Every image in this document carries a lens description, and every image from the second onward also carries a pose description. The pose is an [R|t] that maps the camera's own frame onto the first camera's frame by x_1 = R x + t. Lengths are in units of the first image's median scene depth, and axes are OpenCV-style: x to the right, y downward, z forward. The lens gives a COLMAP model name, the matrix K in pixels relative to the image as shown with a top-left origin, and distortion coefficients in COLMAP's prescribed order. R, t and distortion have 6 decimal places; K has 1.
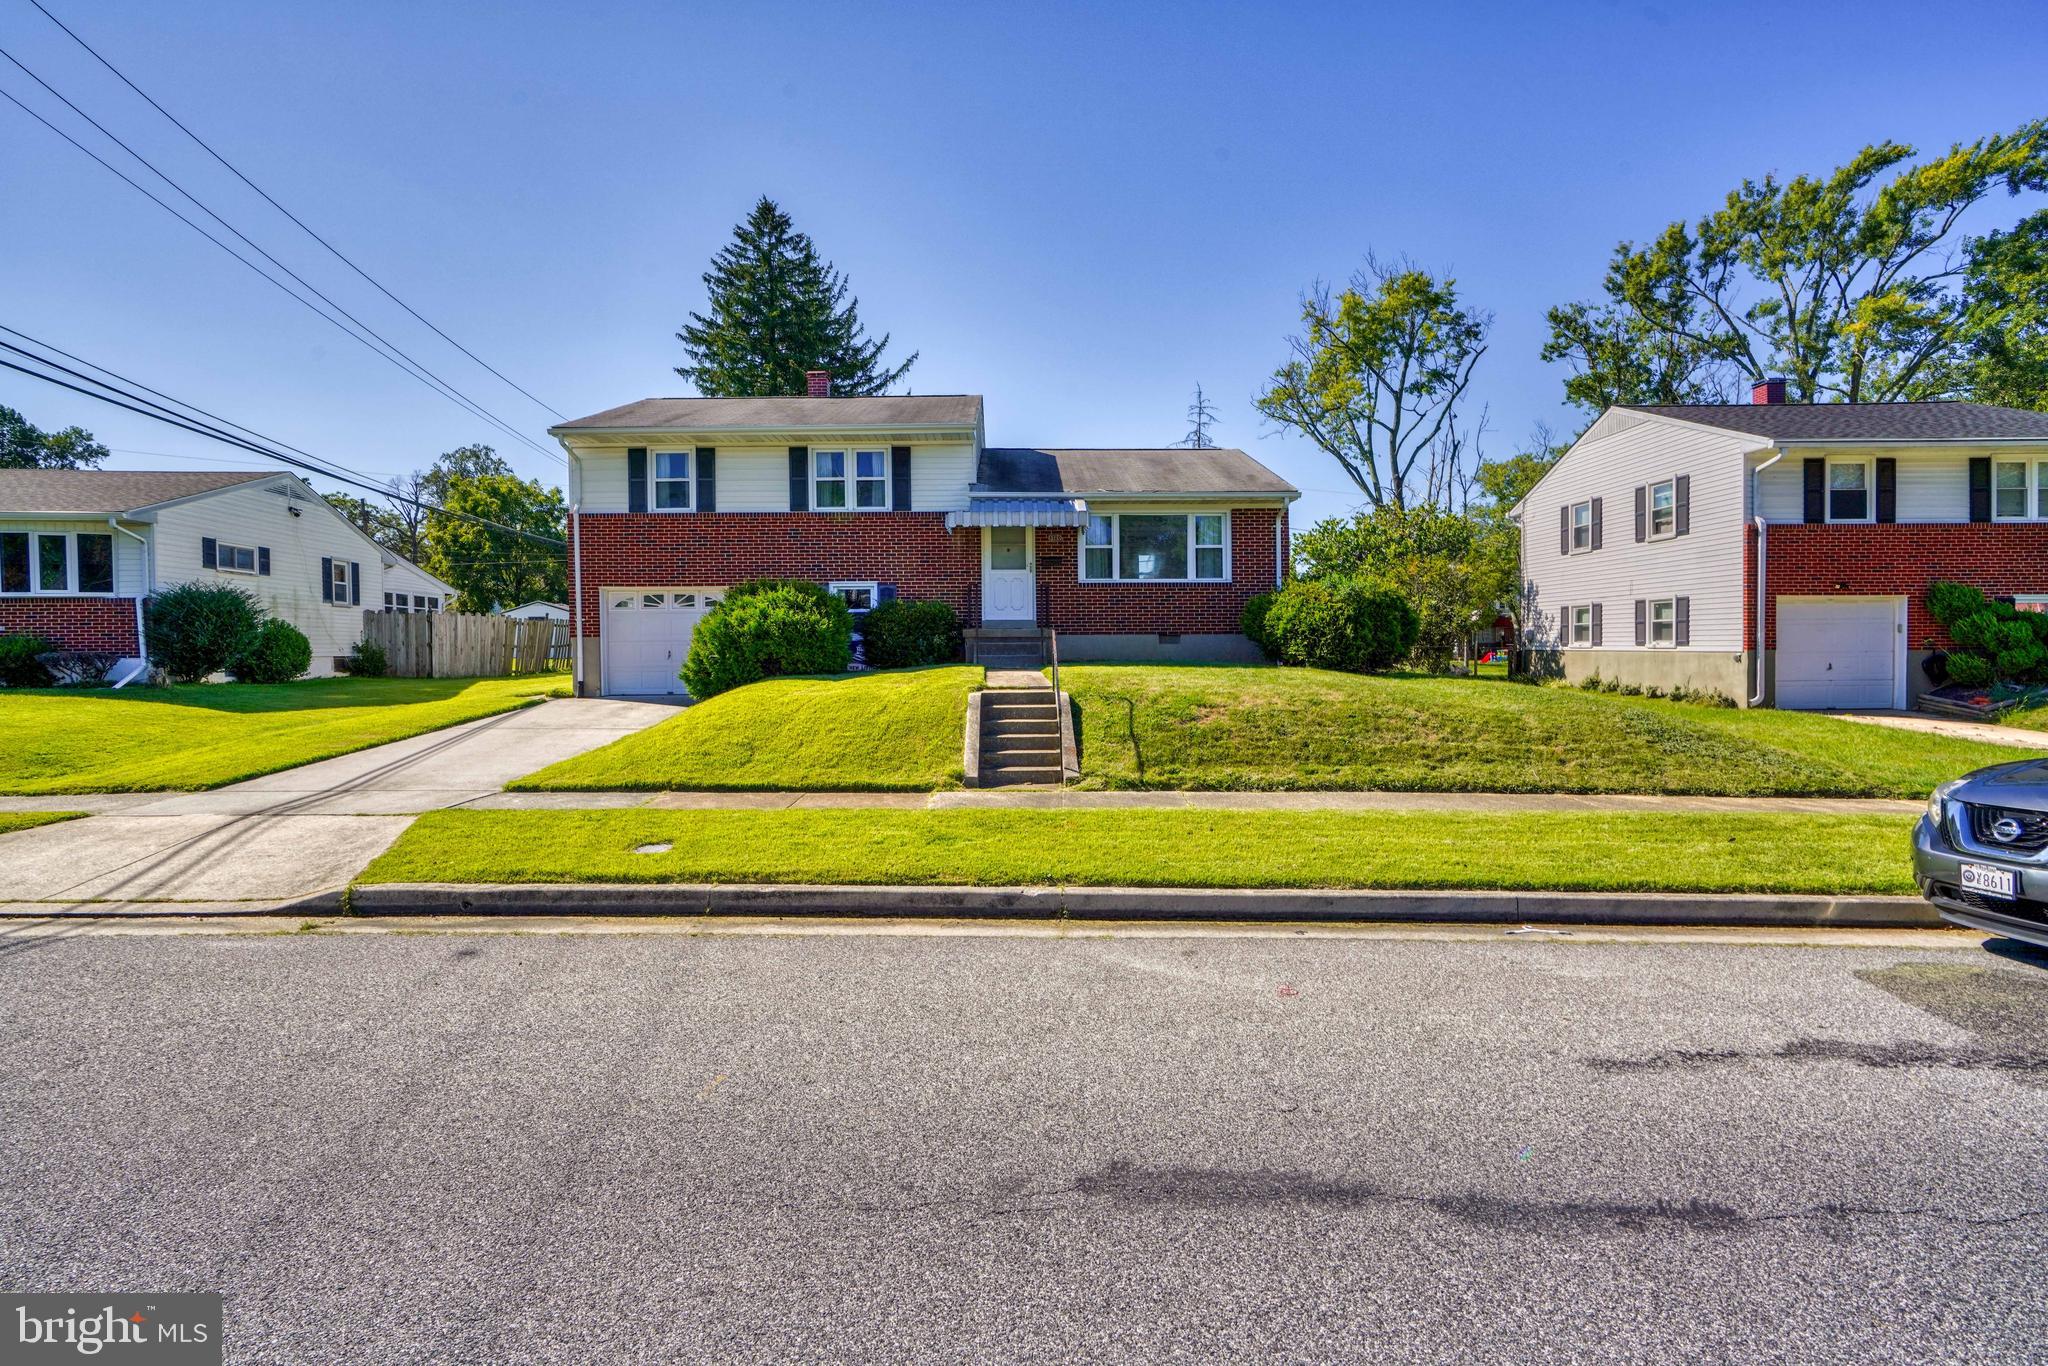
lens RADIAL K [[935.2, 0, 1031.1], [0, 935.2, 657.4], [0, 0, 1]] dist [-0.015132, 0.007686]
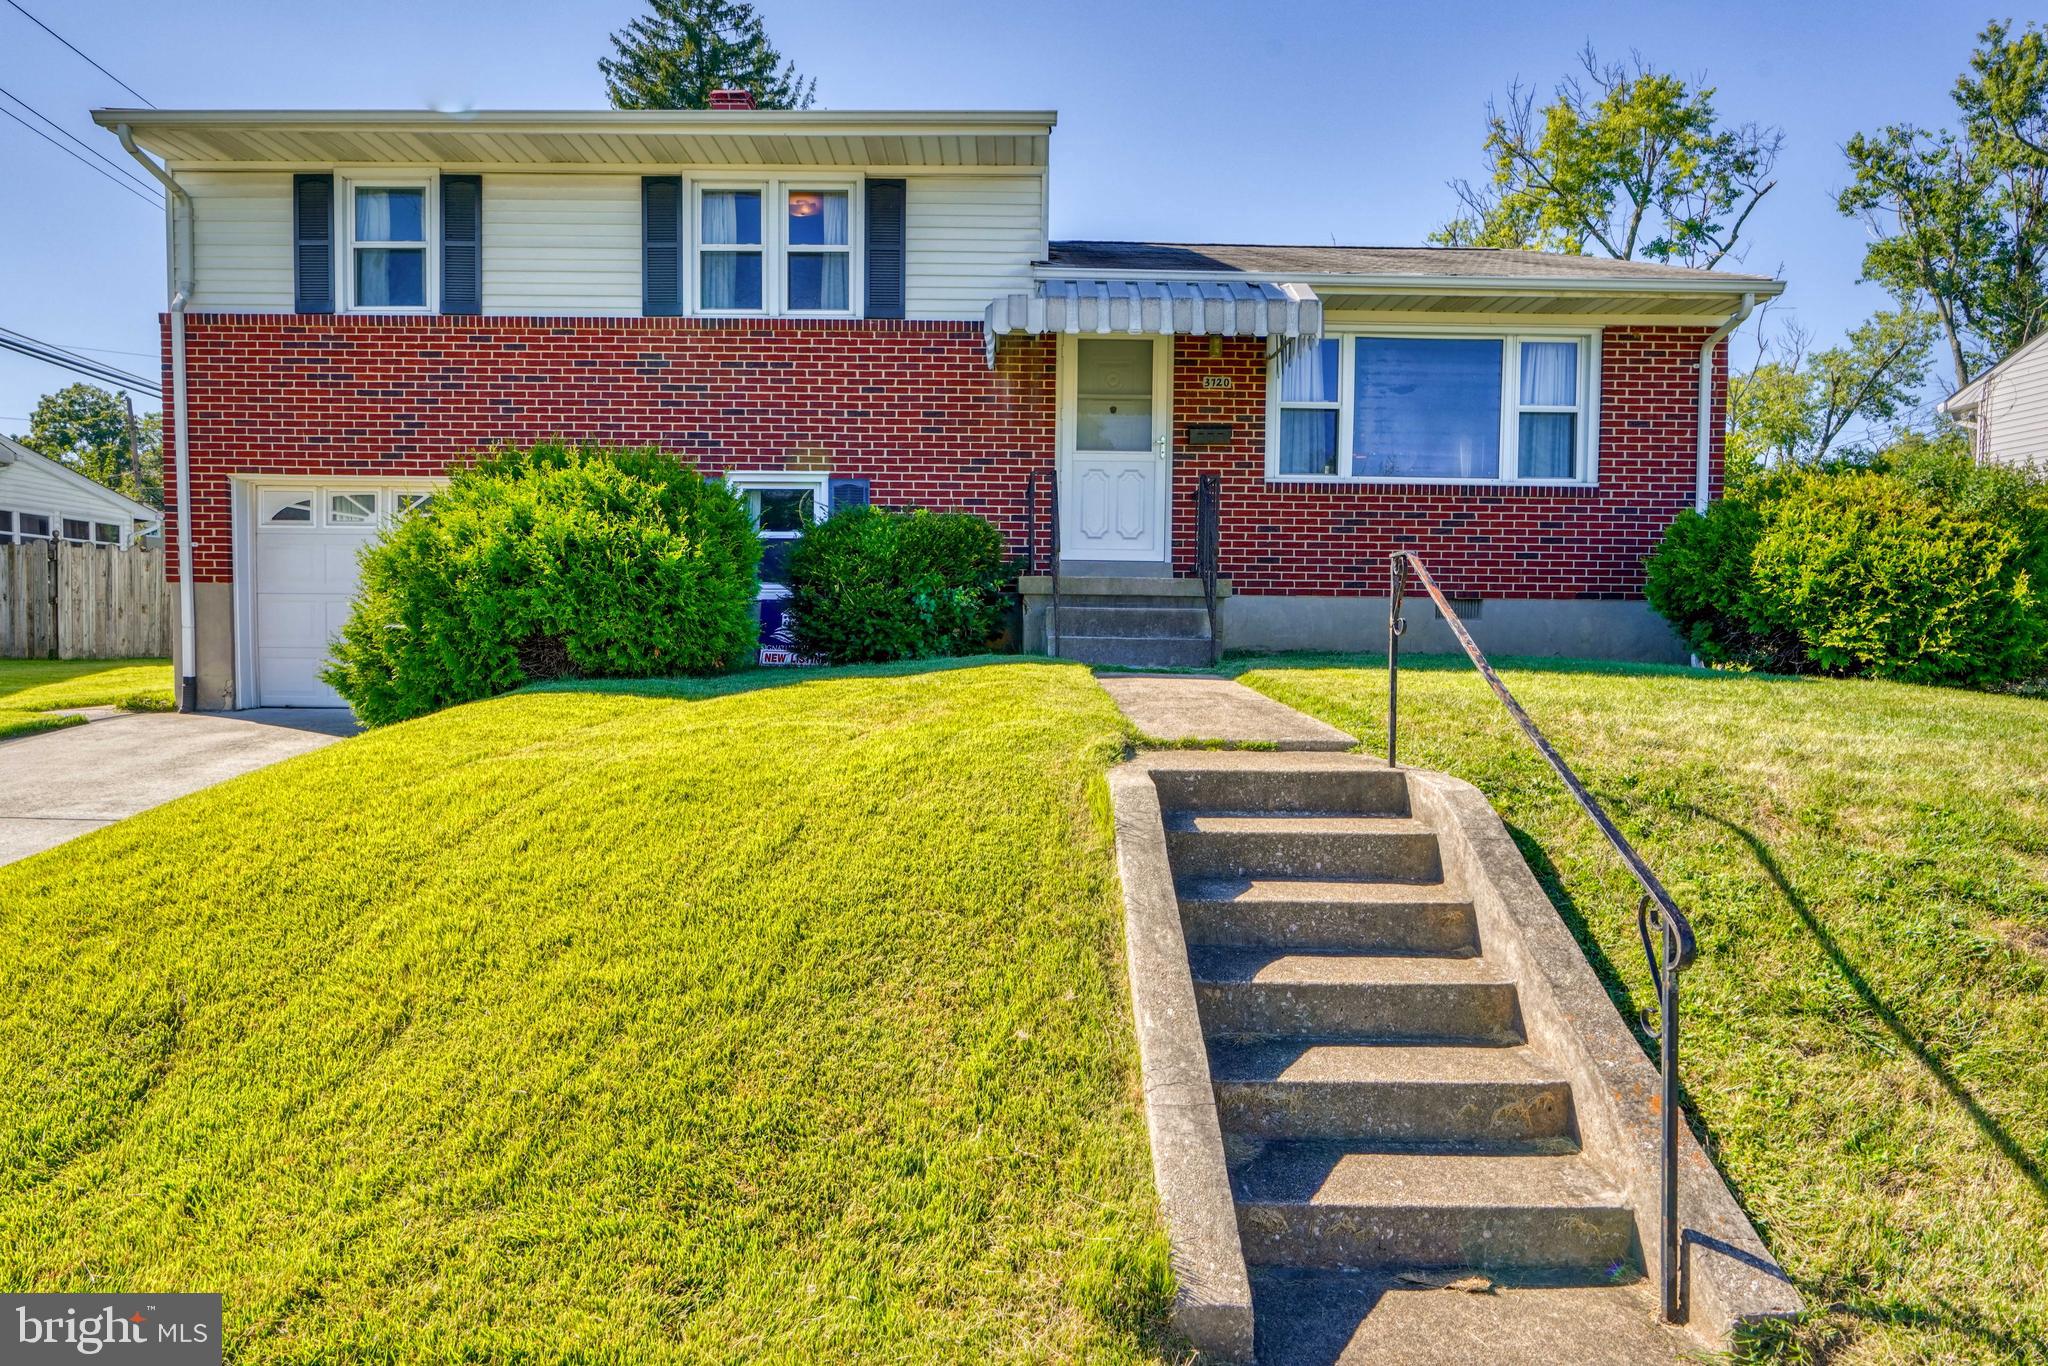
lens RADIAL K [[935.2, 0, 1031.1], [0, 935.2, 657.4], [0, 0, 1]] dist [-0.015132, 0.007686]
pose [[0.999817, 0.016348, 0.009932, -0.067833], [-0.016566, 0.999615, 0.022238, -0.001465], [-0.009565, -0.022399, 0.999703, 0.533022]]
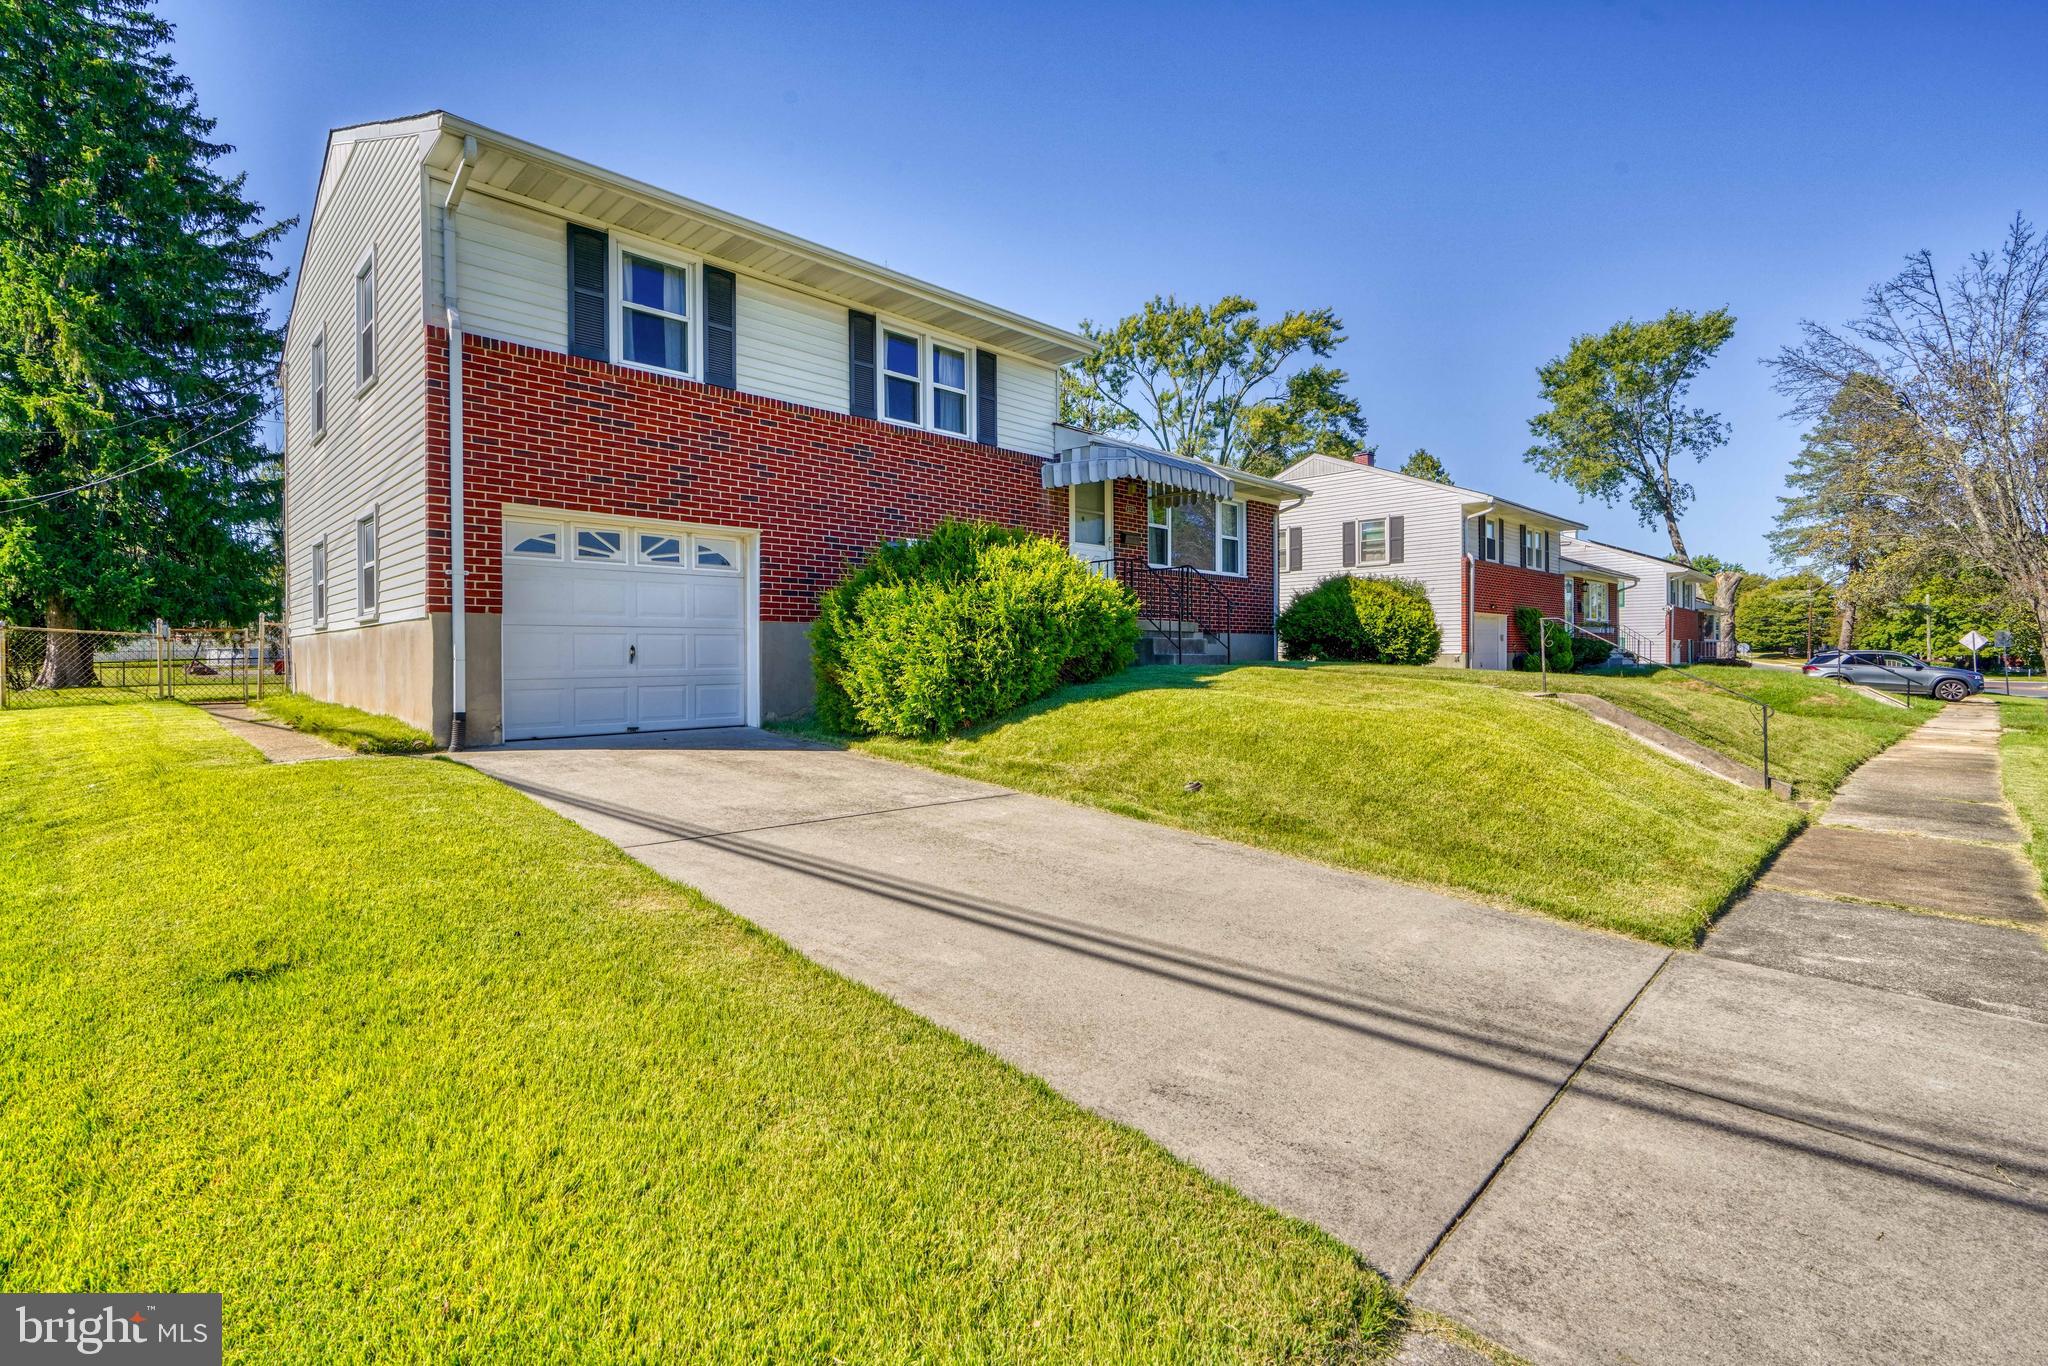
lens RADIAL K [[931.1, 0, 984.1], [0, 931.1, 653.3], [0, 0, 1]] dist [-0.014278, 0.007238]
pose [[0.712892, 0.004343, 0.701261, -0.613706], [0.011724, 0.999767, -0.018110, 0.008361], [-0.701176, 0.021131, 0.712675, 0.516437]]
